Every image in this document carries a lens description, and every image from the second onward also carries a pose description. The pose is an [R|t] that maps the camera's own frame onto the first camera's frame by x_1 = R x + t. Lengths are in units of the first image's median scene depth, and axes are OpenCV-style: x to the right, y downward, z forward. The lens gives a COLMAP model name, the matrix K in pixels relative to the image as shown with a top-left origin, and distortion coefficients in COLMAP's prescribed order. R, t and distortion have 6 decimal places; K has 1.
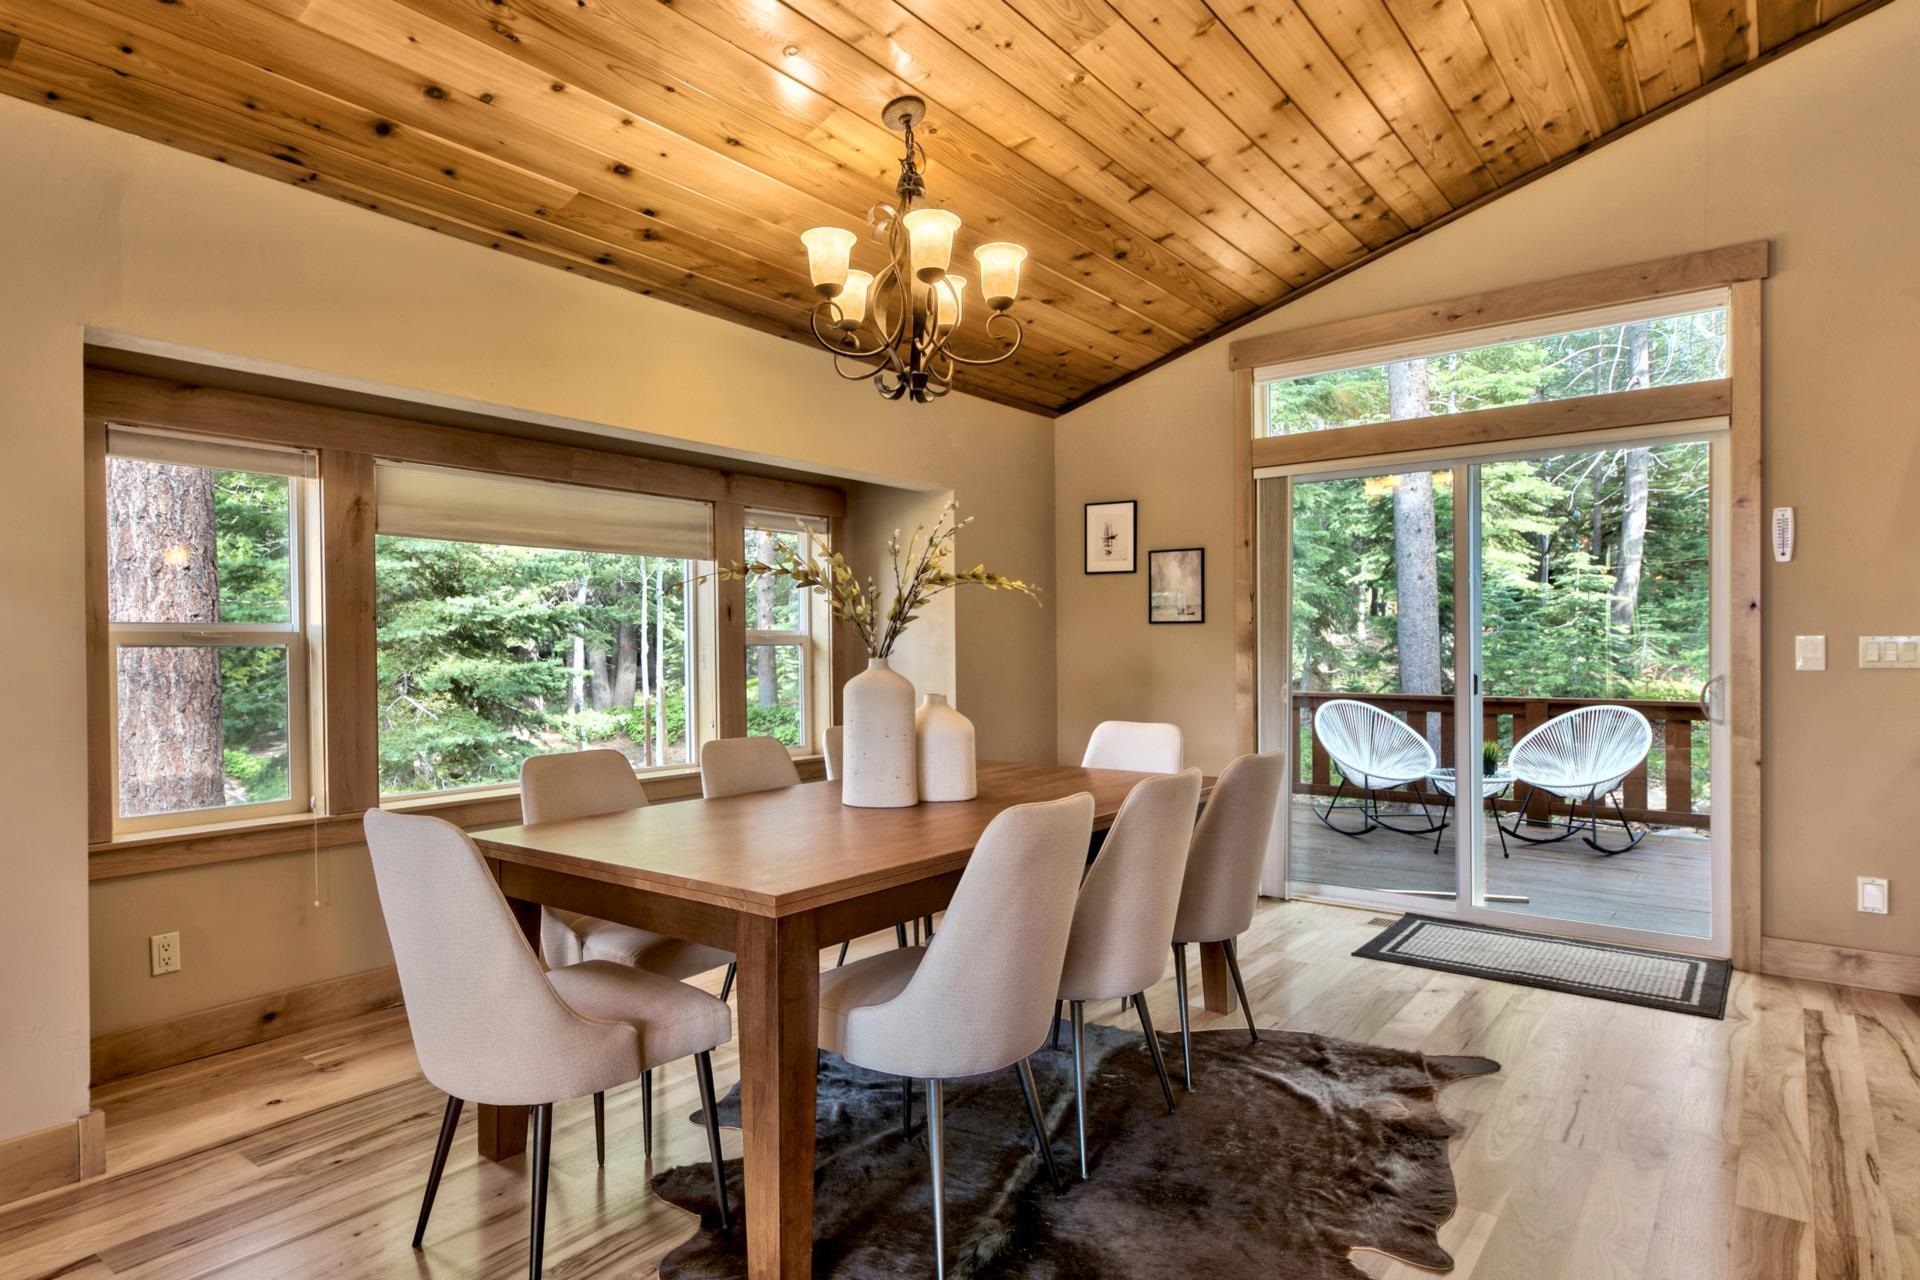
lens RADIAL K [[1086.1, 0, 926.8], [0, 1086.1, 651.4], [0, 0, 1]] dist [0.033858, -0.000178]
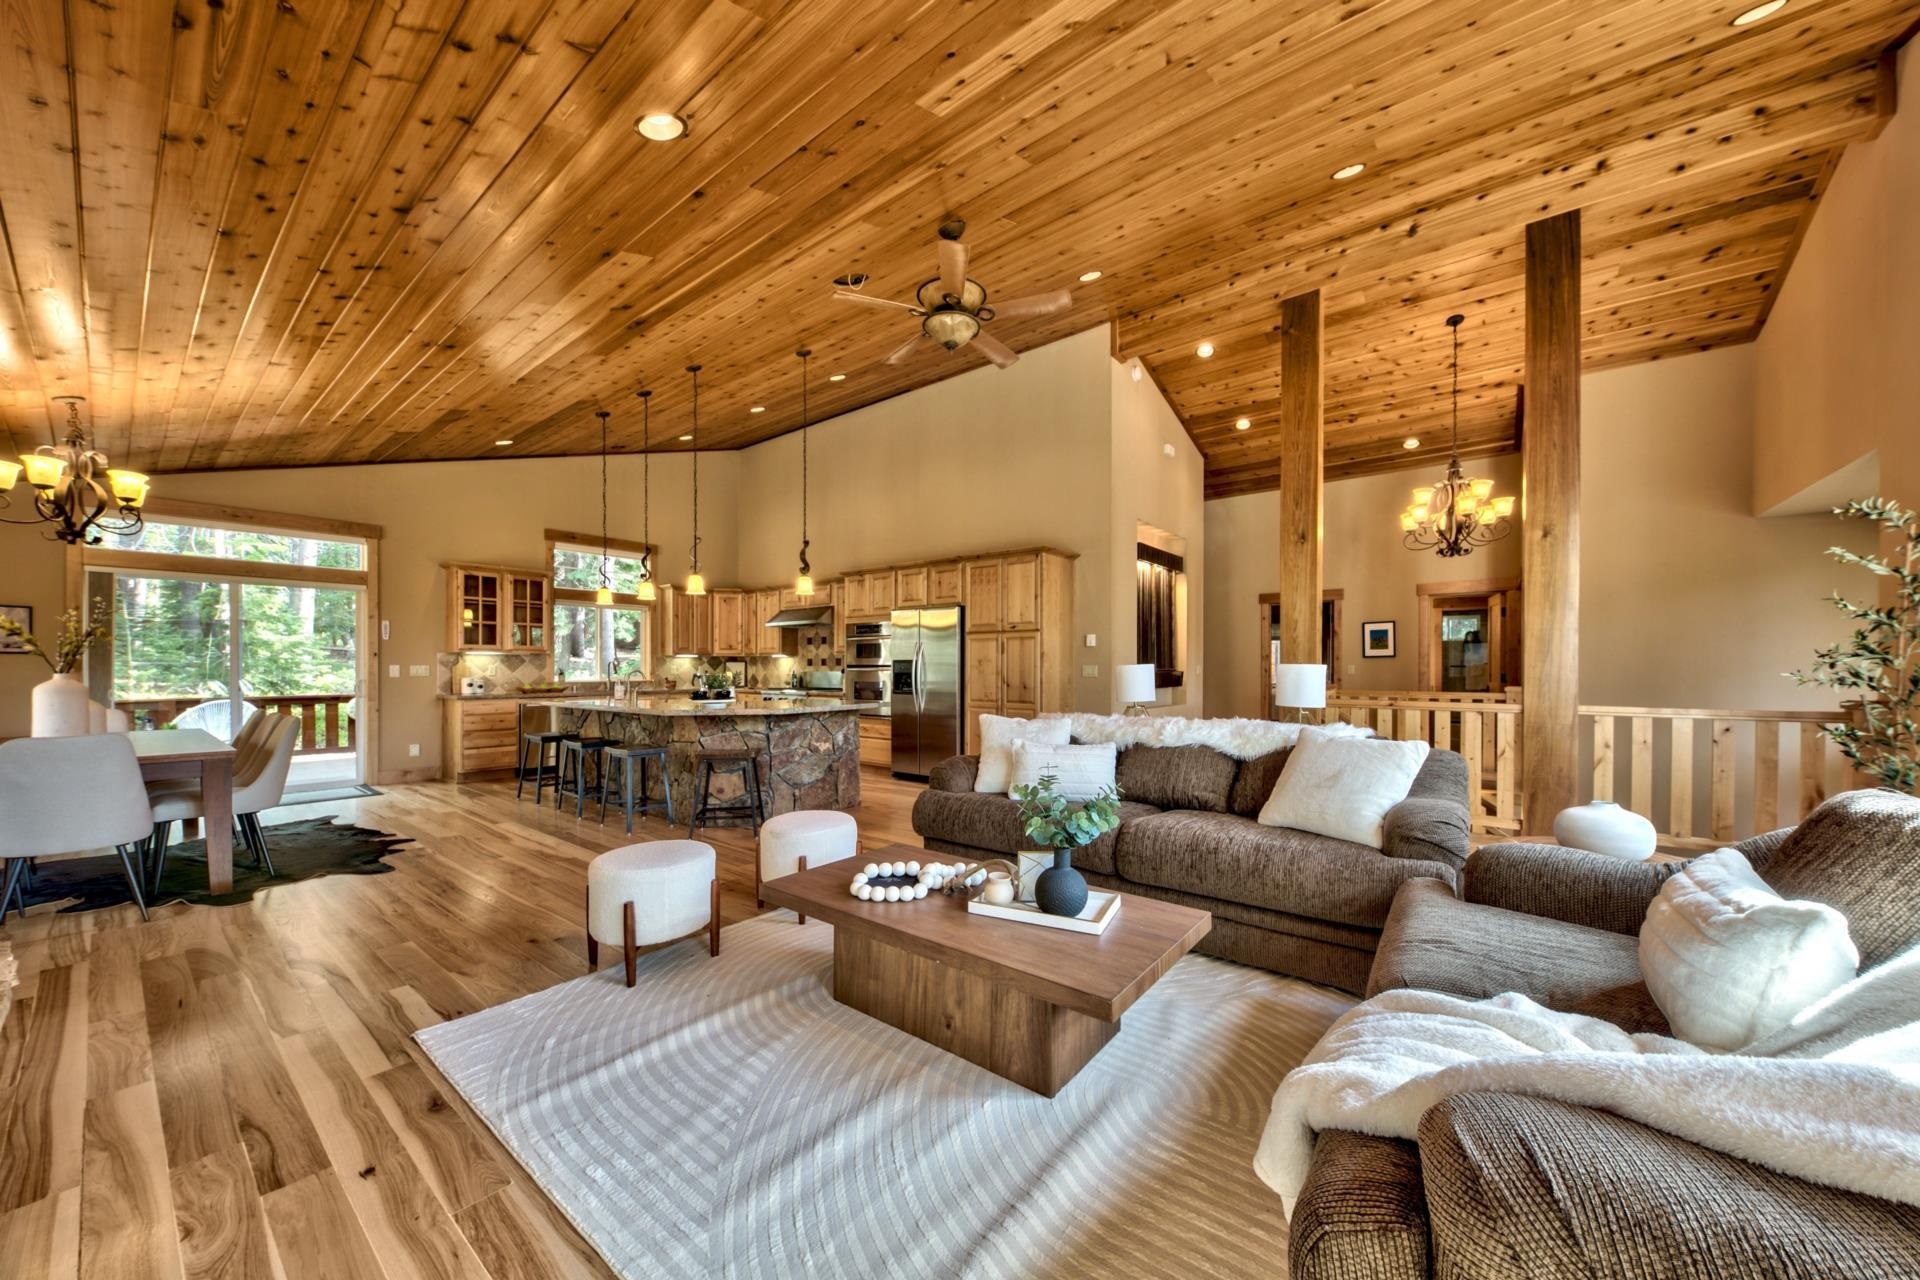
lens RADIAL K [[674.2, 0, 956.6], [0, 674.2, 665.4], [0, 0, 1]] dist [0.012829, -0.006536]
pose [[0.007264, 0.007888, 0.999943, -0.807655], [0.003274, 0.999963, -0.007912, 0.003879], [-0.999968, 0.003332, 0.007238, -0.407024]]
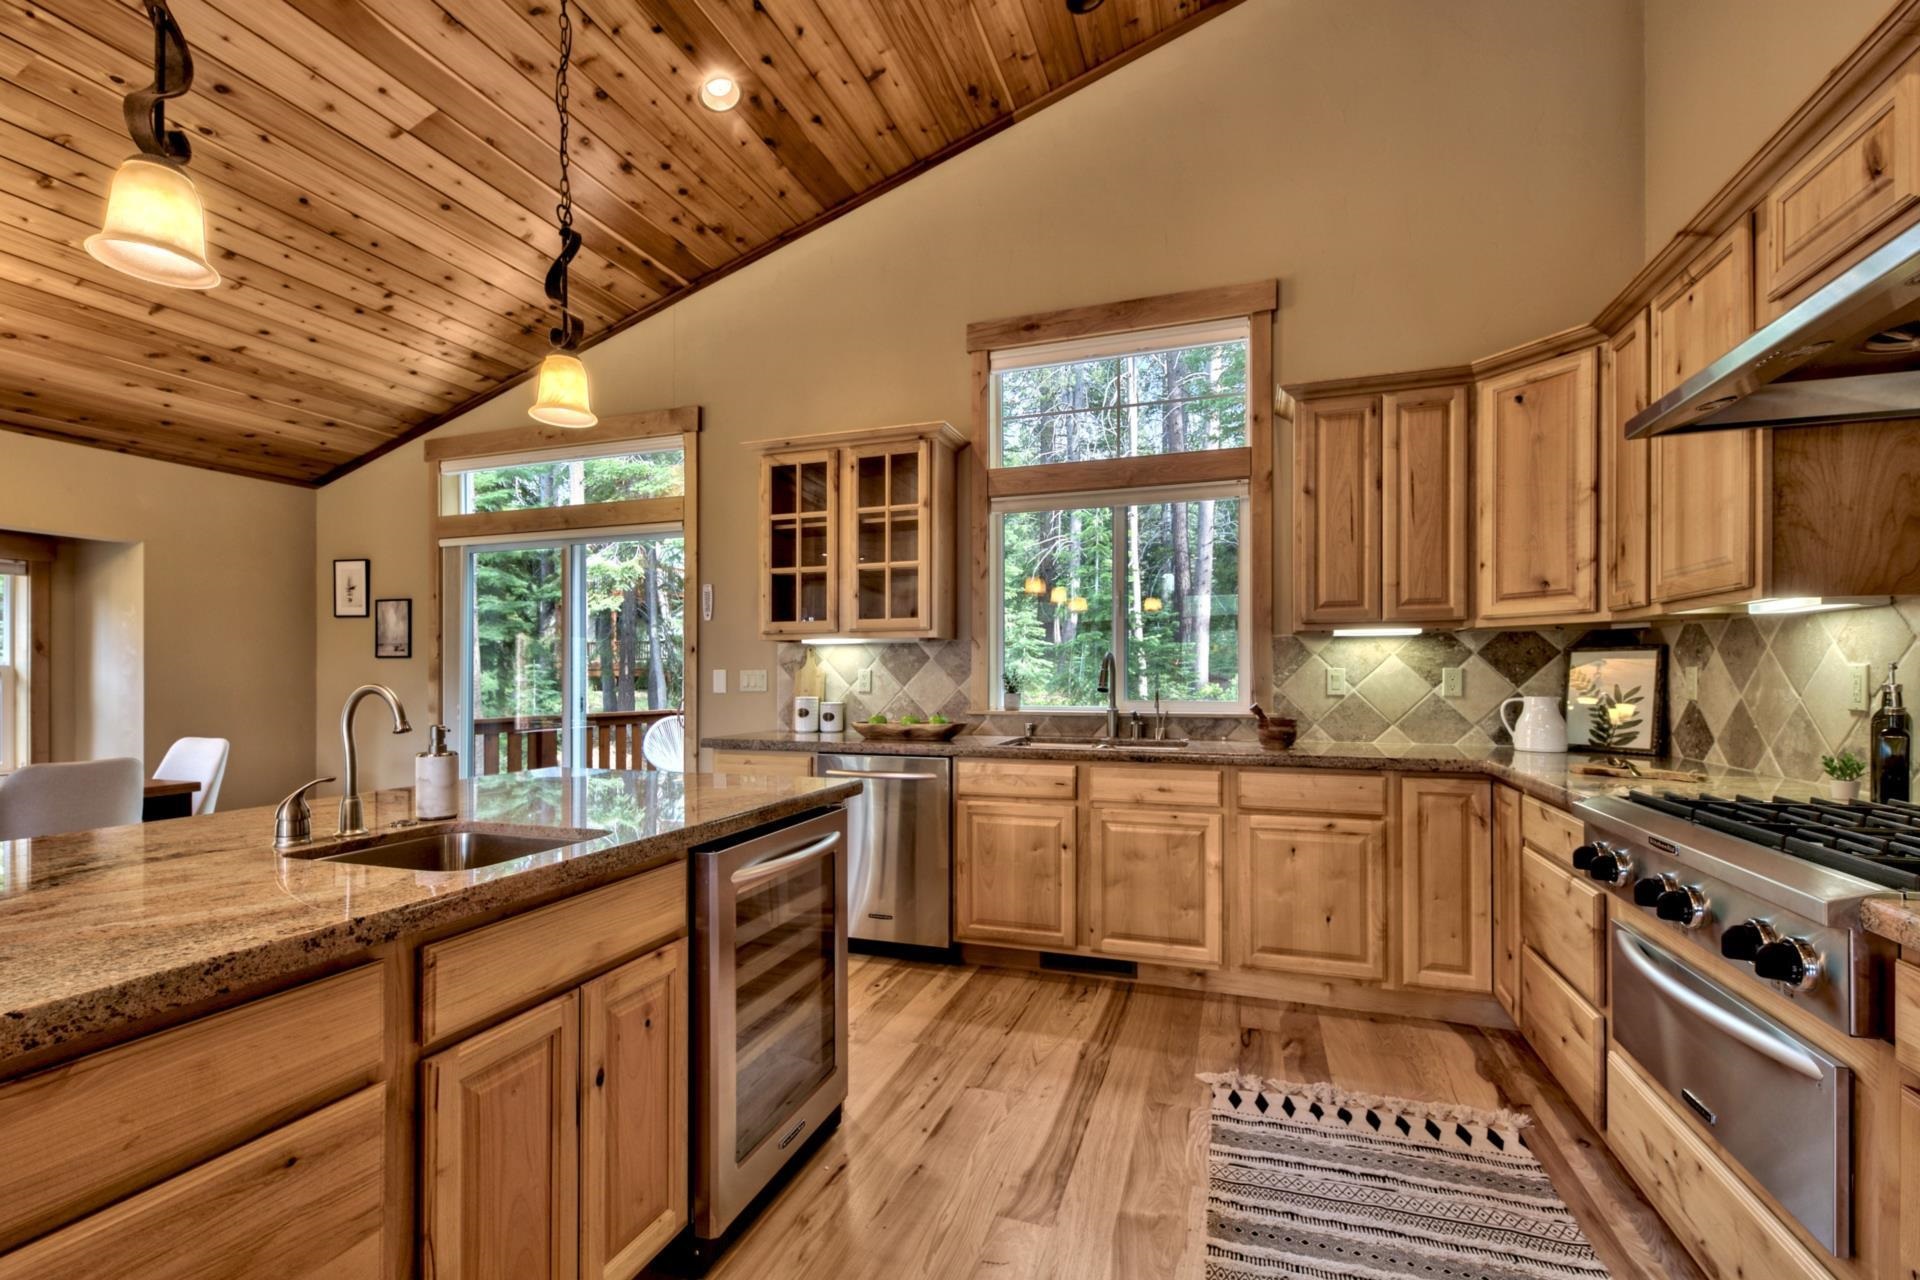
lens RADIAL K [[836.4, 0, 954.3], [0, 836.4, 675.7], [0, 0, 1]] dist [0.000590, 0.000136]
pose [[0.946495, 0.001562, 0.322716, 0.601081], [-0.000678, 0.999996, -0.002850, -0.003317], [-0.322719, 0.002479, 0.946492, -0.148136]]
